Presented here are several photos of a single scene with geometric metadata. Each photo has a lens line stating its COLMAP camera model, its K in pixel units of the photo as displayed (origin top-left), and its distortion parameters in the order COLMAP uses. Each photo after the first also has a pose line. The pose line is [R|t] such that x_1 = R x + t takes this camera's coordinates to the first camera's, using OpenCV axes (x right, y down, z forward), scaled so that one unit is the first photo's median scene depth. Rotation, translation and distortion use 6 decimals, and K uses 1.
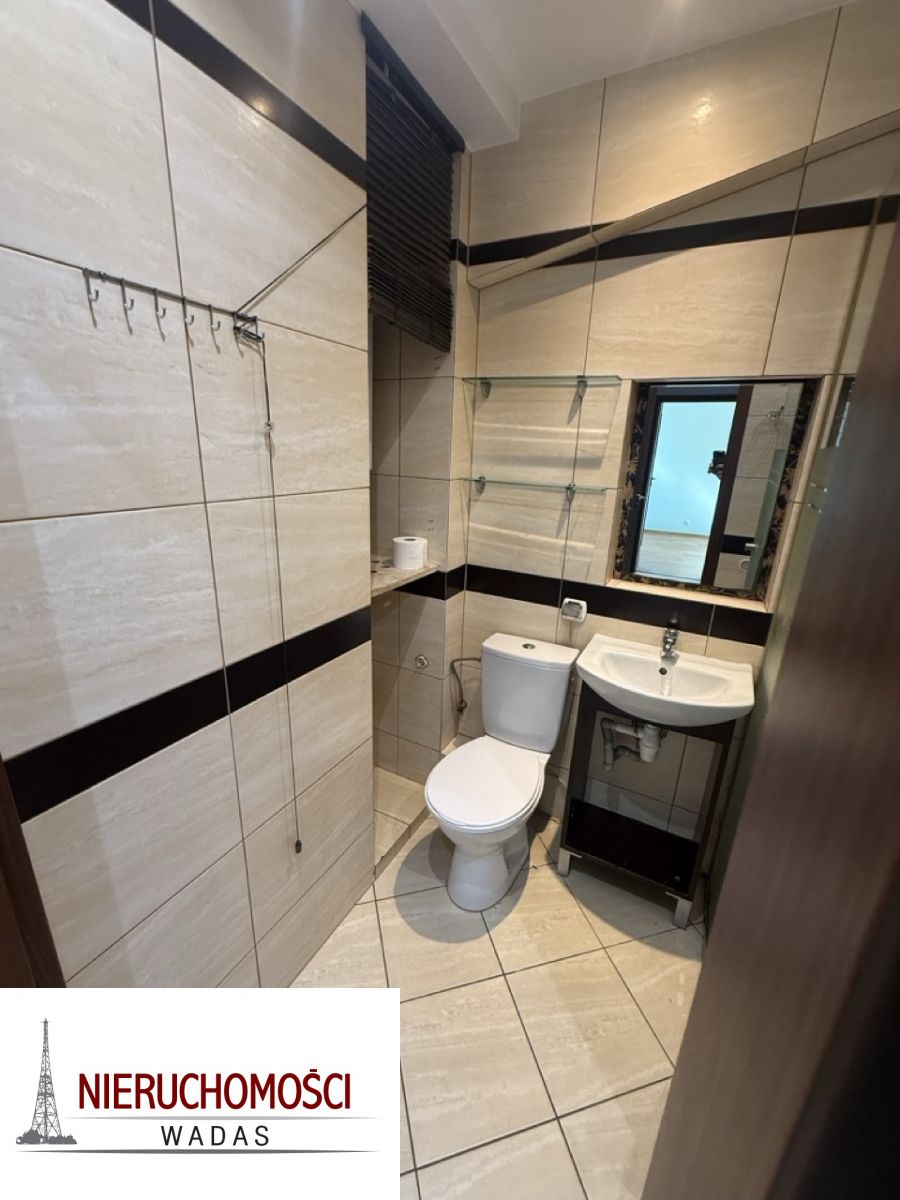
lens RADIAL K [[487.3, 0, 450.0], [0, 487.3, 600.0], [0, 0, 1]] dist [-0.001848, -0.000339]
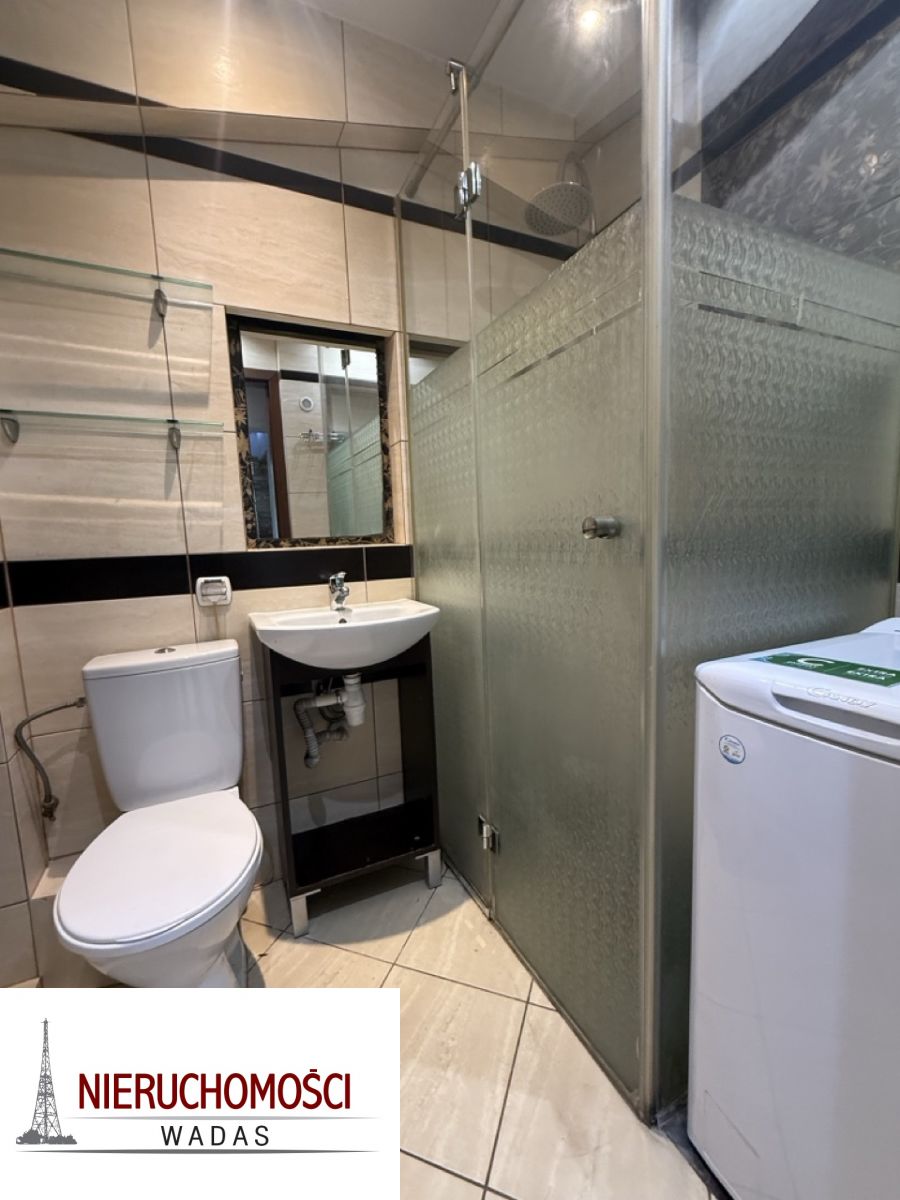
lens RADIAL K [[487.3, 0, 450.0], [0, 487.3, 600.0], [0, 0, 1]] dist [-0.001848, -0.000339]
pose [[0.583571, -0.159852, 0.796174, -0.153834], [0.301650, 0.952954, -0.029771, 0.180743], [-0.753958, 0.257540, 0.604335, 0.268983]]
